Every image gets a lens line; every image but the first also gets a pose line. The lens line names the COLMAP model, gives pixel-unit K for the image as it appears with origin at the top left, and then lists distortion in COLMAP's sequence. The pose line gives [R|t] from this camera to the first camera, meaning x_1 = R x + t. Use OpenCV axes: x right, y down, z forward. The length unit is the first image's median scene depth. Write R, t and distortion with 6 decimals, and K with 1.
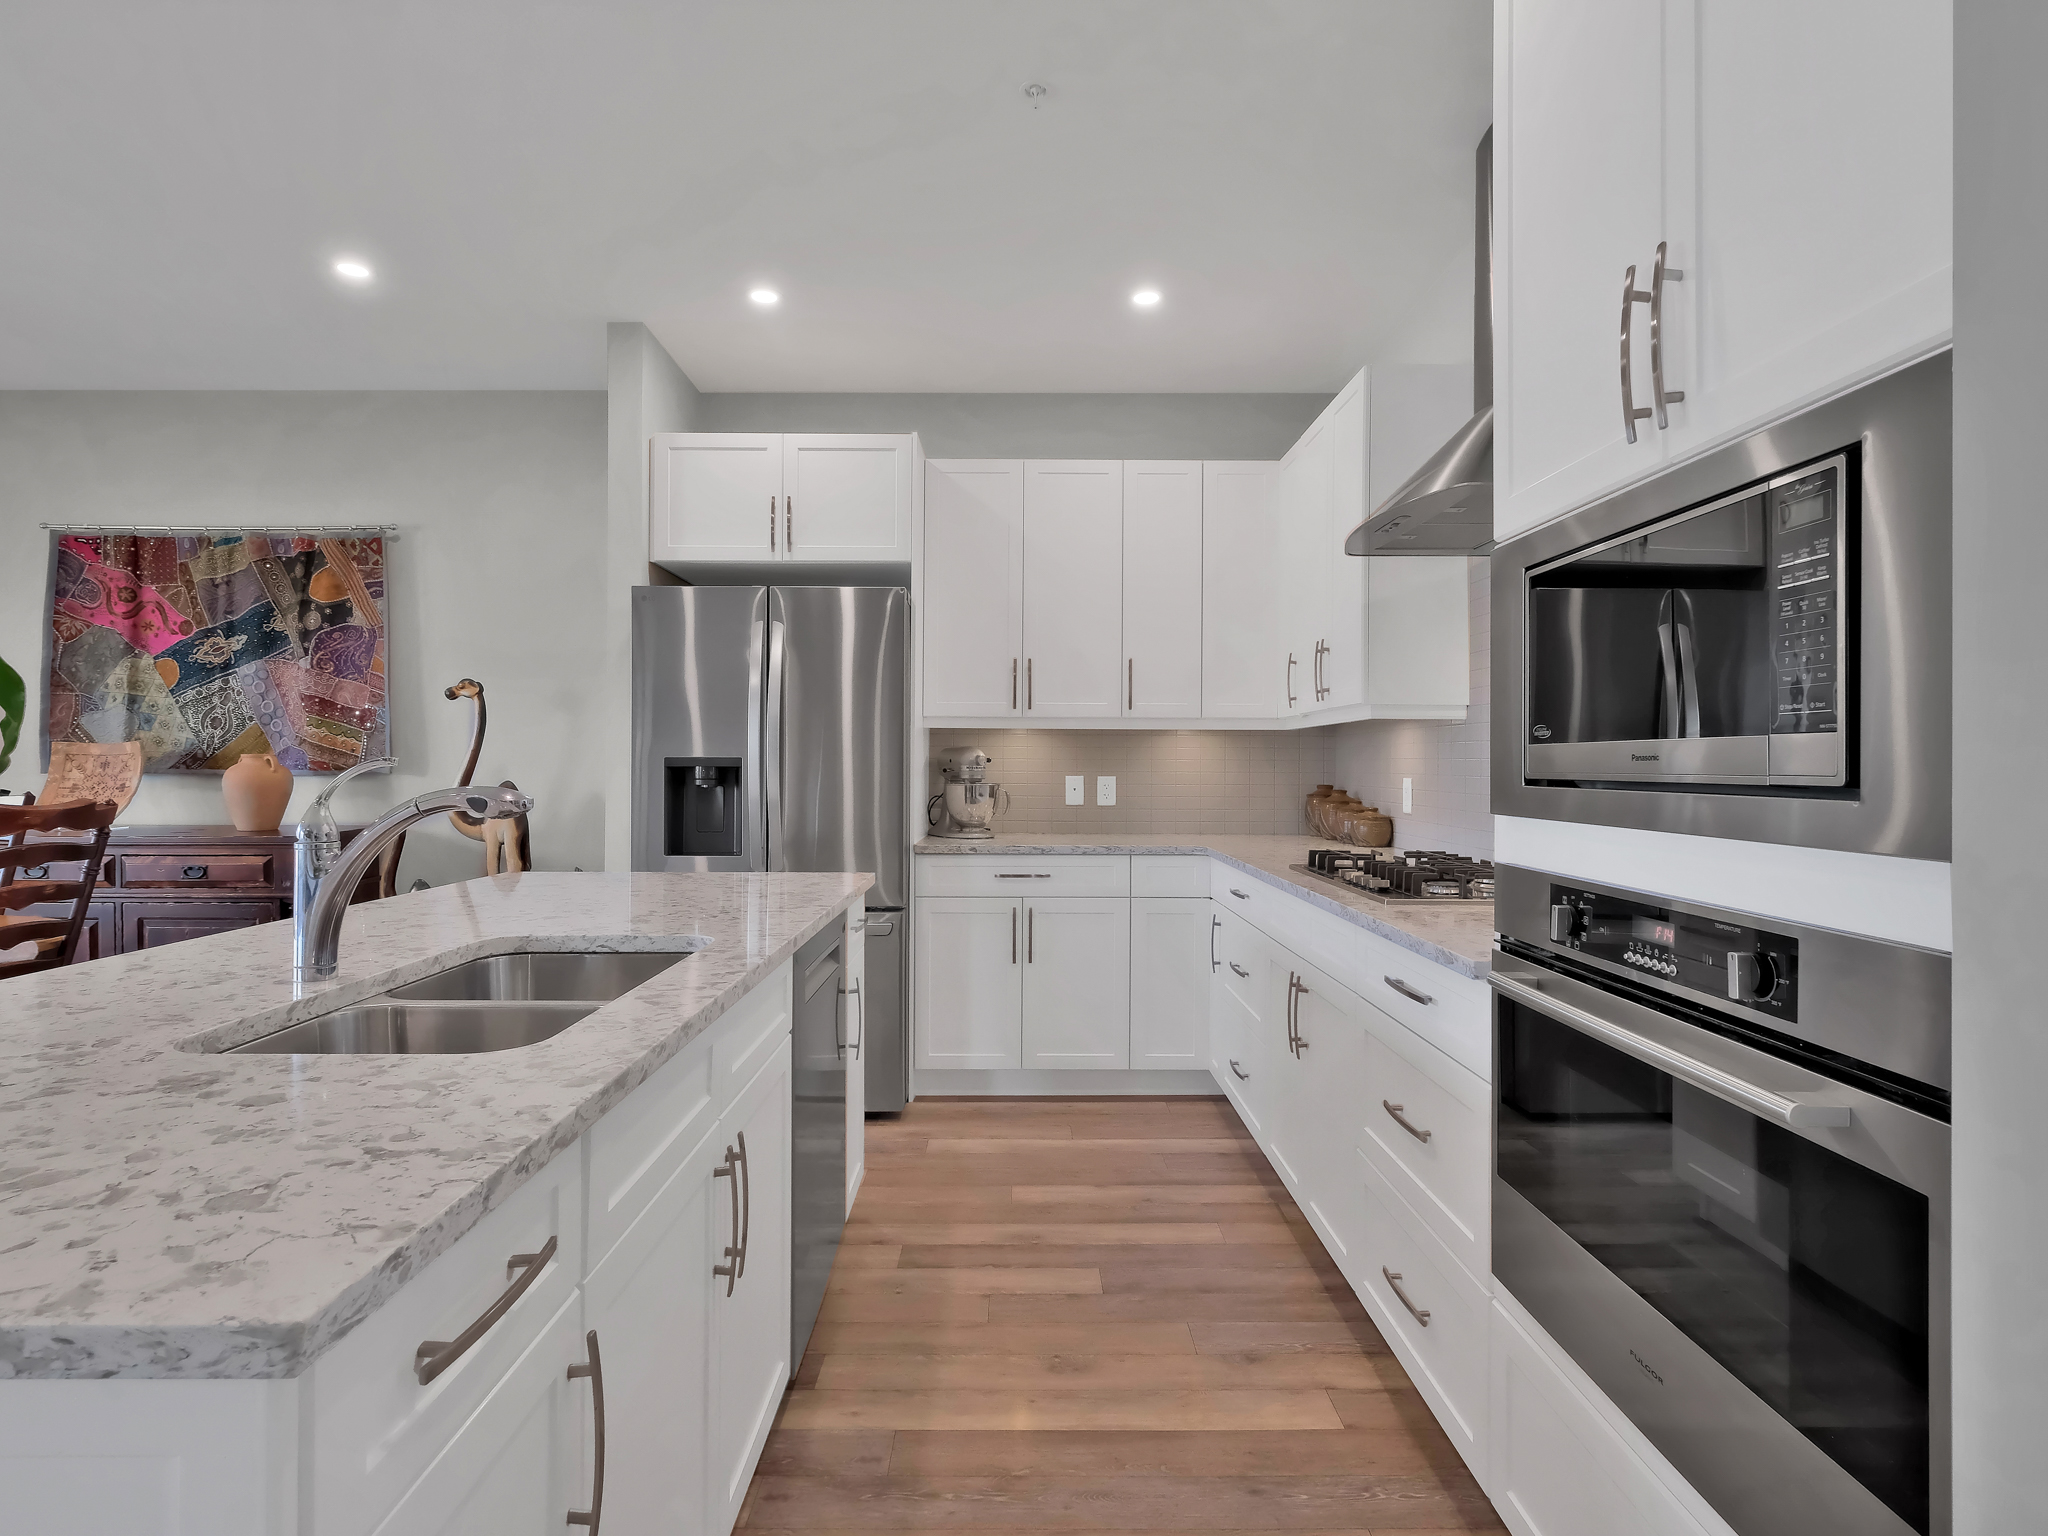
lens RADIAL K [[1067.0, 0, 1017.2], [0, 1067.0, 754.0], [0, 0, 1]] dist [-0.000022, -0.001139]
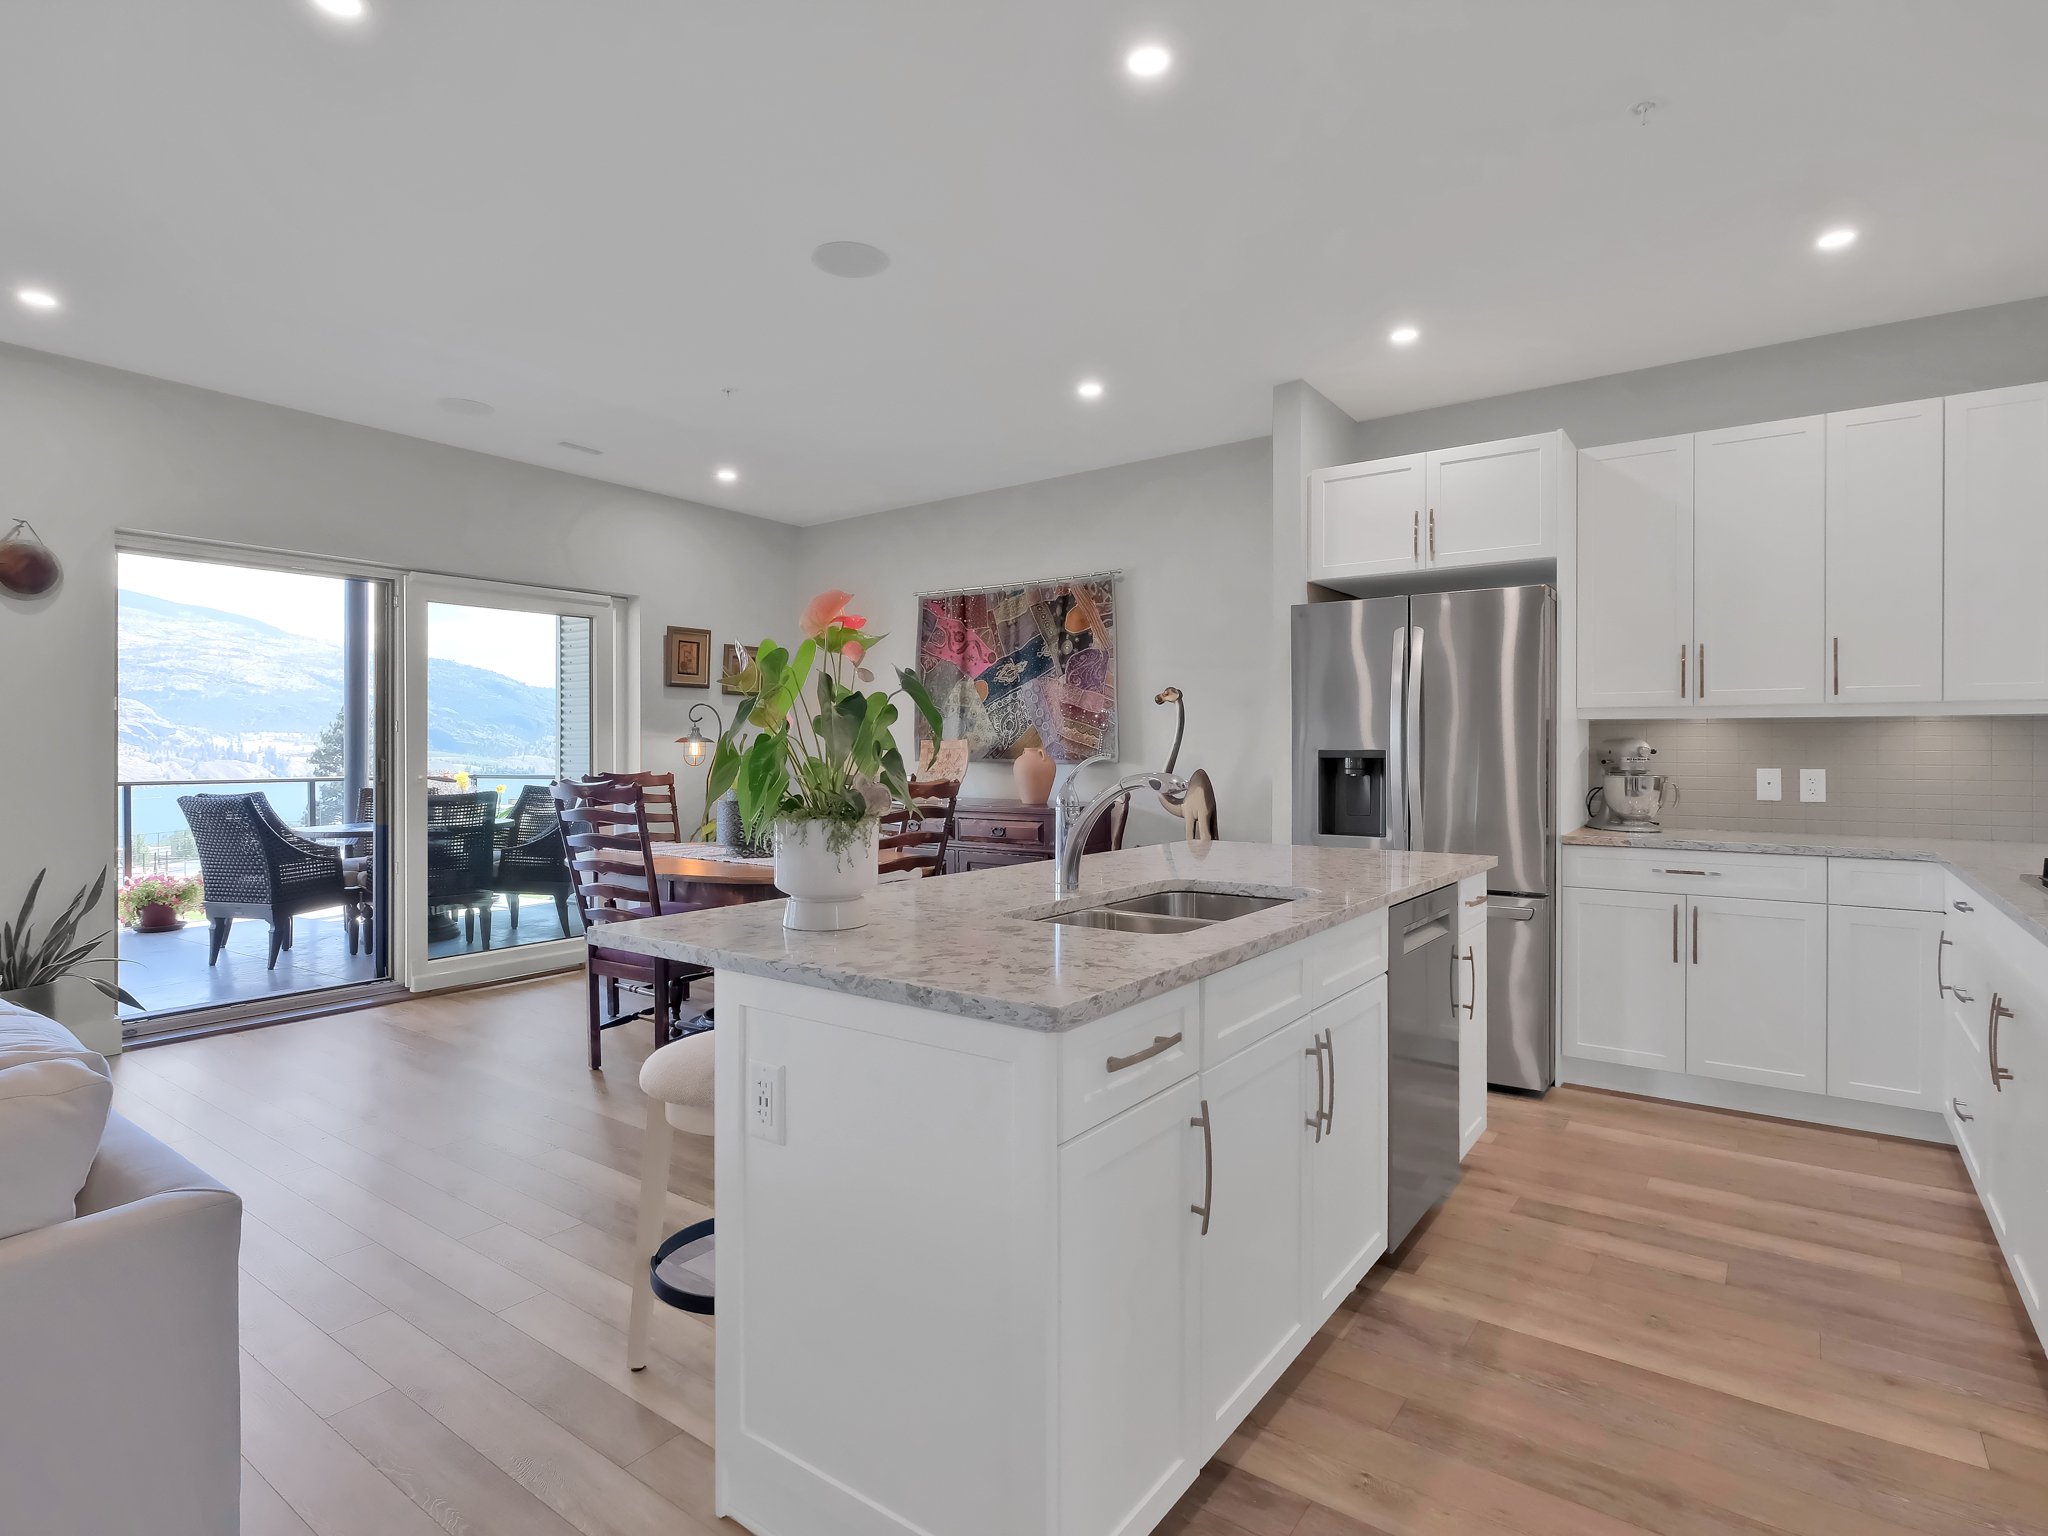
lens RADIAL K [[1067.0, 0, 1017.2], [0, 1067.0, 754.0], [0, 0, 1]] dist [-0.000022, -0.001139]
pose [[0.806102, -0.000181, -0.591776, 0.078621], [0.006307, 0.999946, 0.008286, -0.003551], [0.591742, -0.010411, 0.806060, -0.114049]]
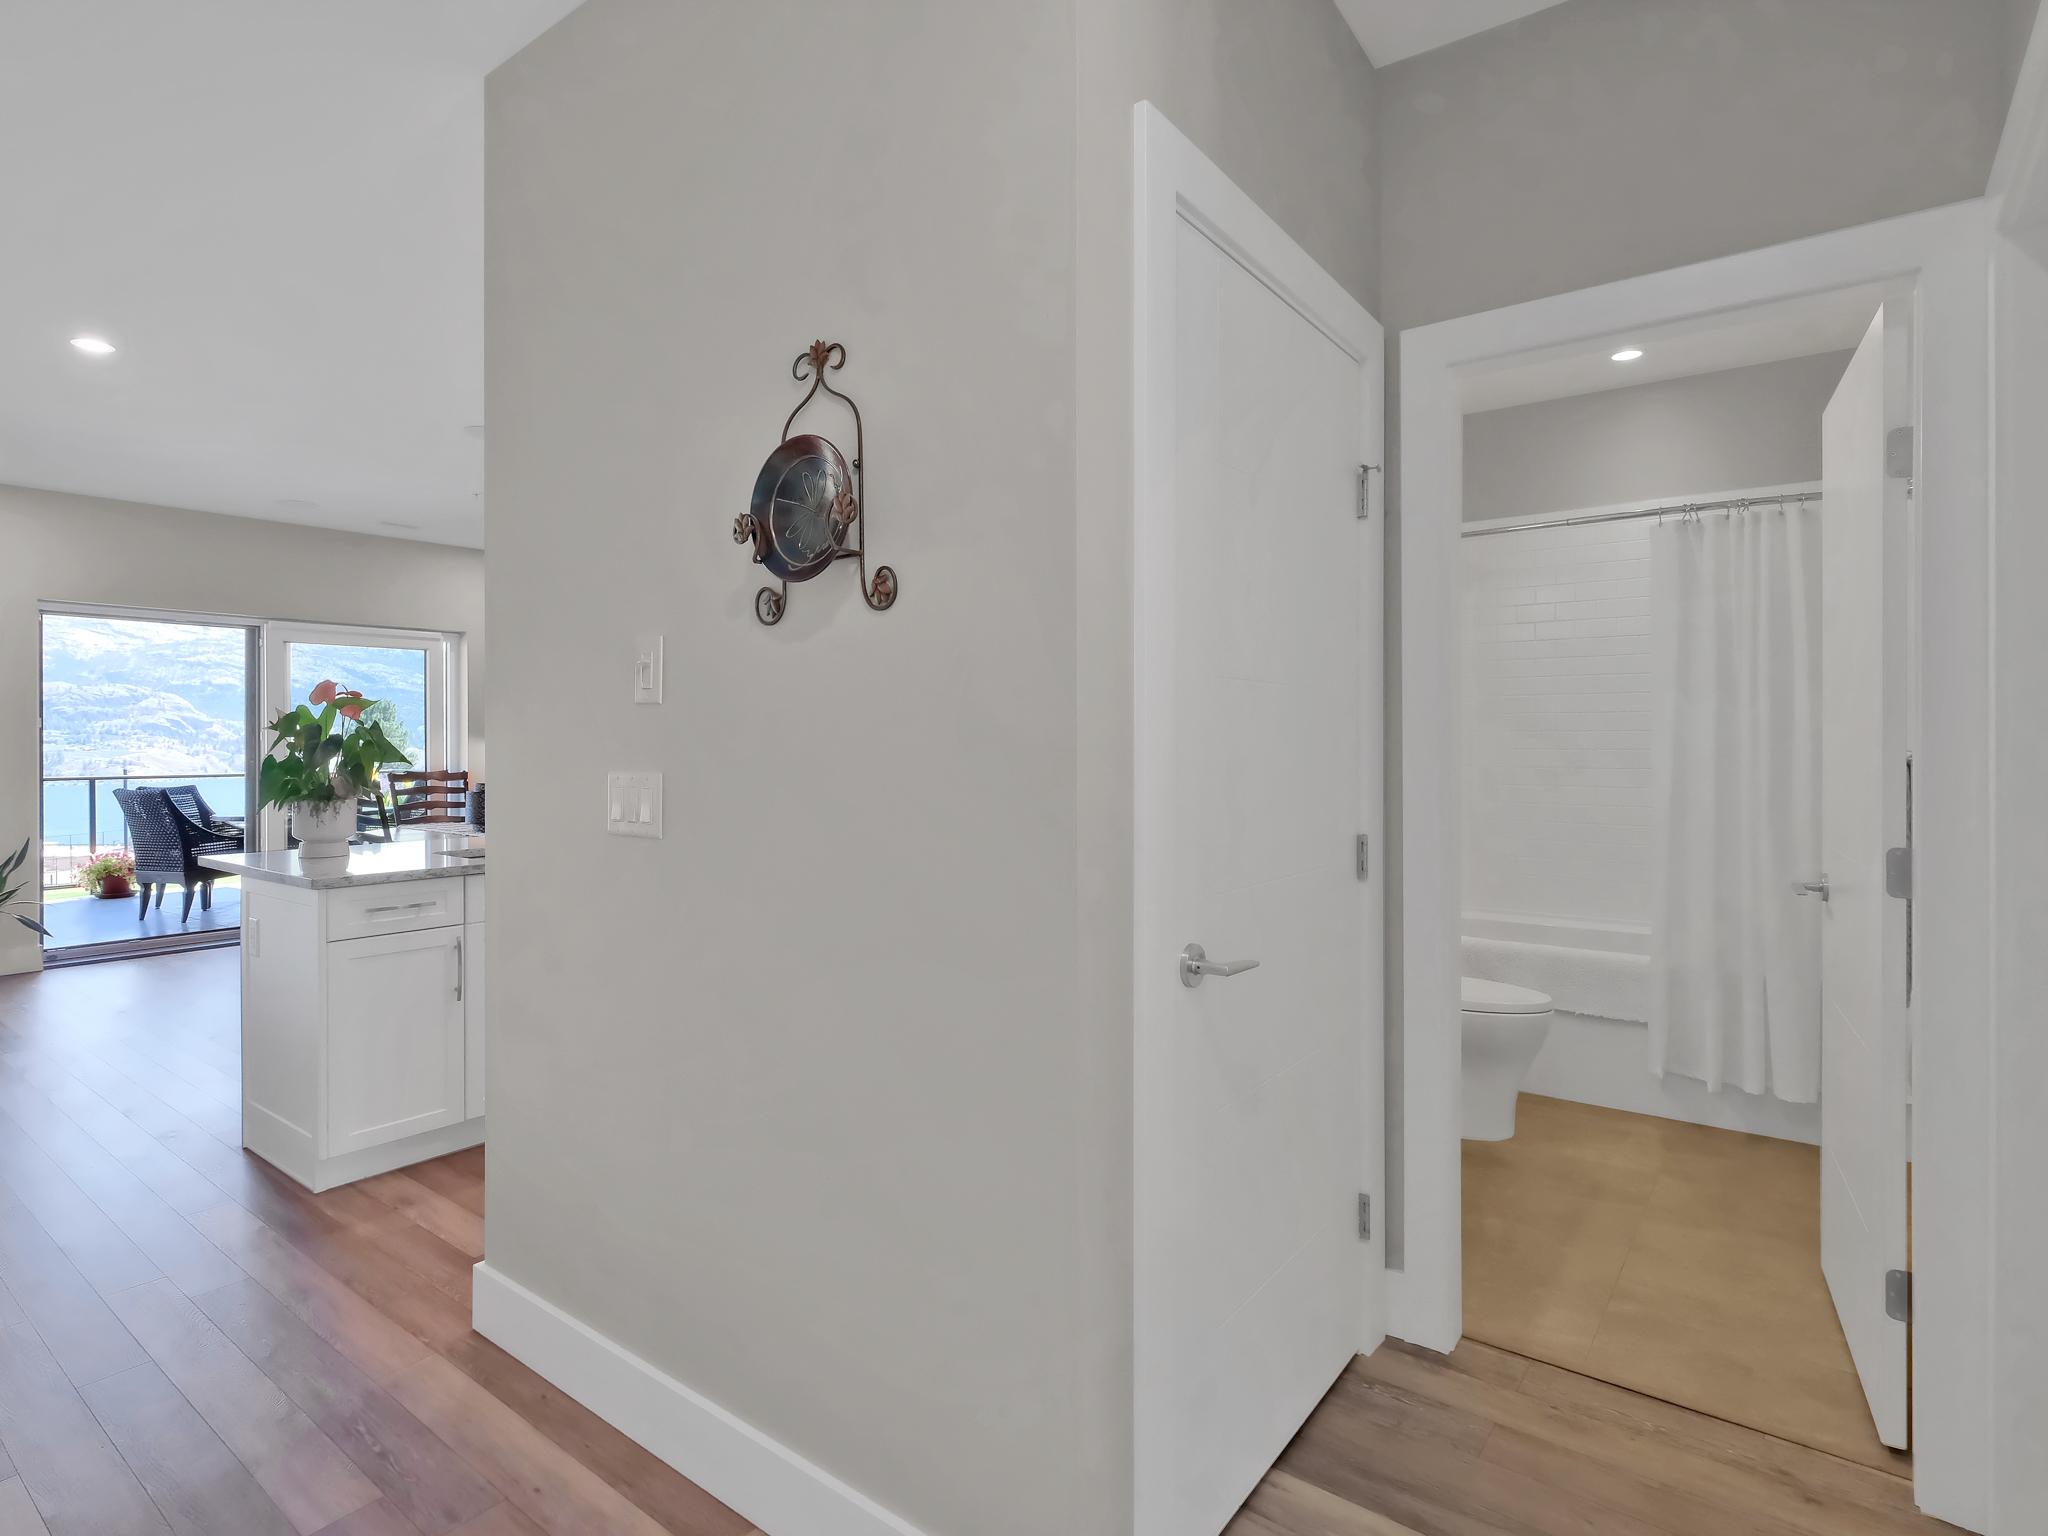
lens RADIAL K [[1070.1, 0, 1011.2], [0, 1070.1, 737.9], [0, 0, 1]] dist [-0.000406, -0.000681]
pose [[0.790042, -0.006011, -0.613023, 0.691203], [0.008437, 0.999964, 0.001067, -0.018764], [0.612995, -0.006015, 0.790064, -0.138097]]
